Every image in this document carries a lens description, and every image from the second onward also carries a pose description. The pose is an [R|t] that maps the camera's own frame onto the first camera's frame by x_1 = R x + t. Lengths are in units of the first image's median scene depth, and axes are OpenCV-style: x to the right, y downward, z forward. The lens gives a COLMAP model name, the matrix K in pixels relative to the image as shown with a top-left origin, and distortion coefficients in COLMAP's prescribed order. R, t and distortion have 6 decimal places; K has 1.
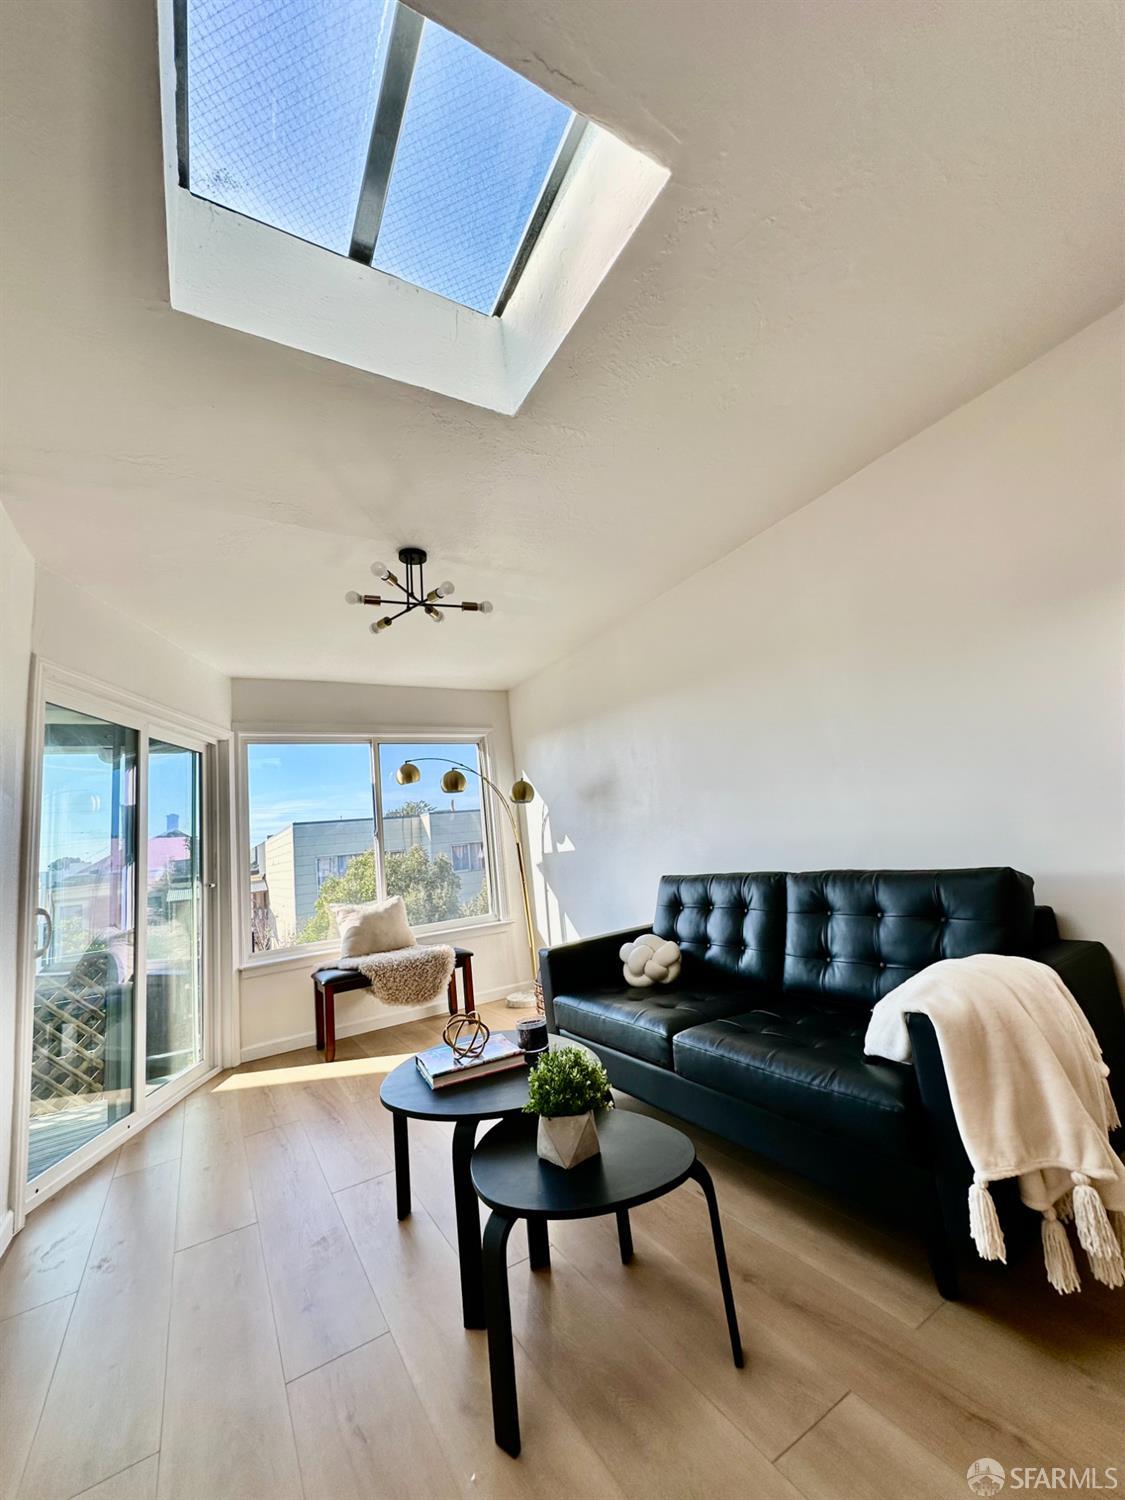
lens RADIAL K [[598.8, 0, 564.2], [0, 598.8, 755.5], [0, 0, 1]] dist [-0.001064, 0.000218]
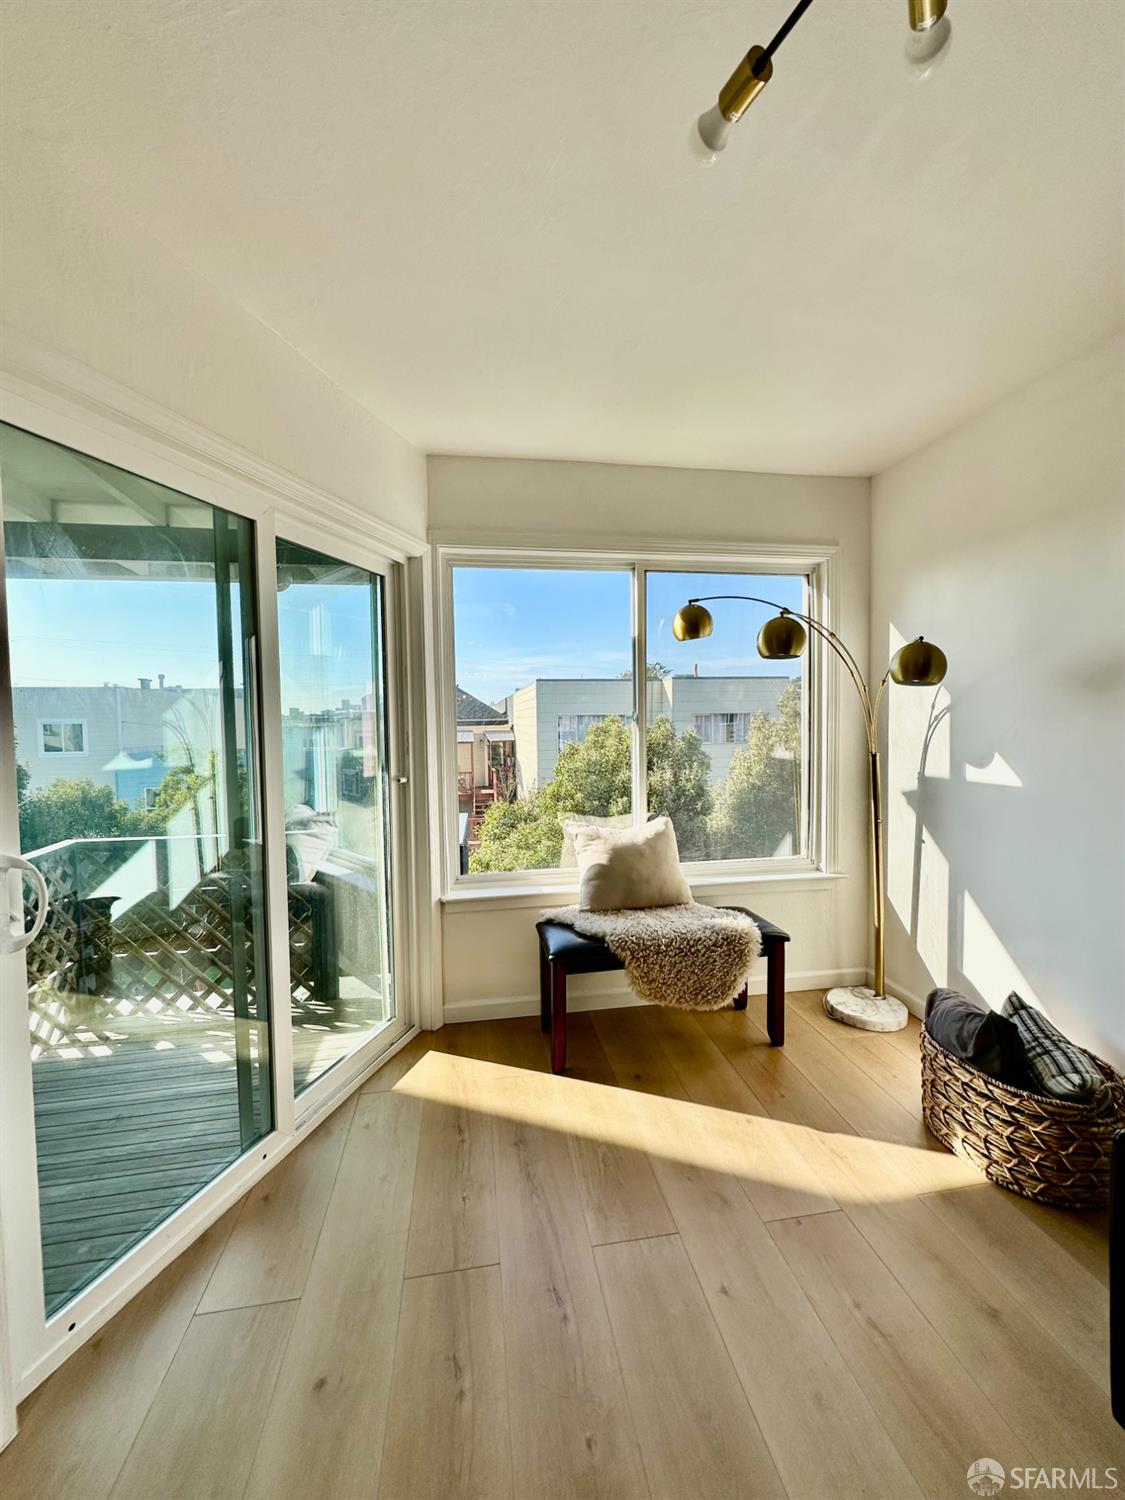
lens RADIAL K [[598.8, 0, 563.6], [0, 598.8, 752.1], [0, 0, 1]] dist [-0.001064, 0.000218]
pose [[0.925234, 0.106299, -0.364202, -0.160261], [-0.023426, 0.974123, 0.224802, 0.027580], [0.378674, -0.199463, 0.903781, 0.417437]]
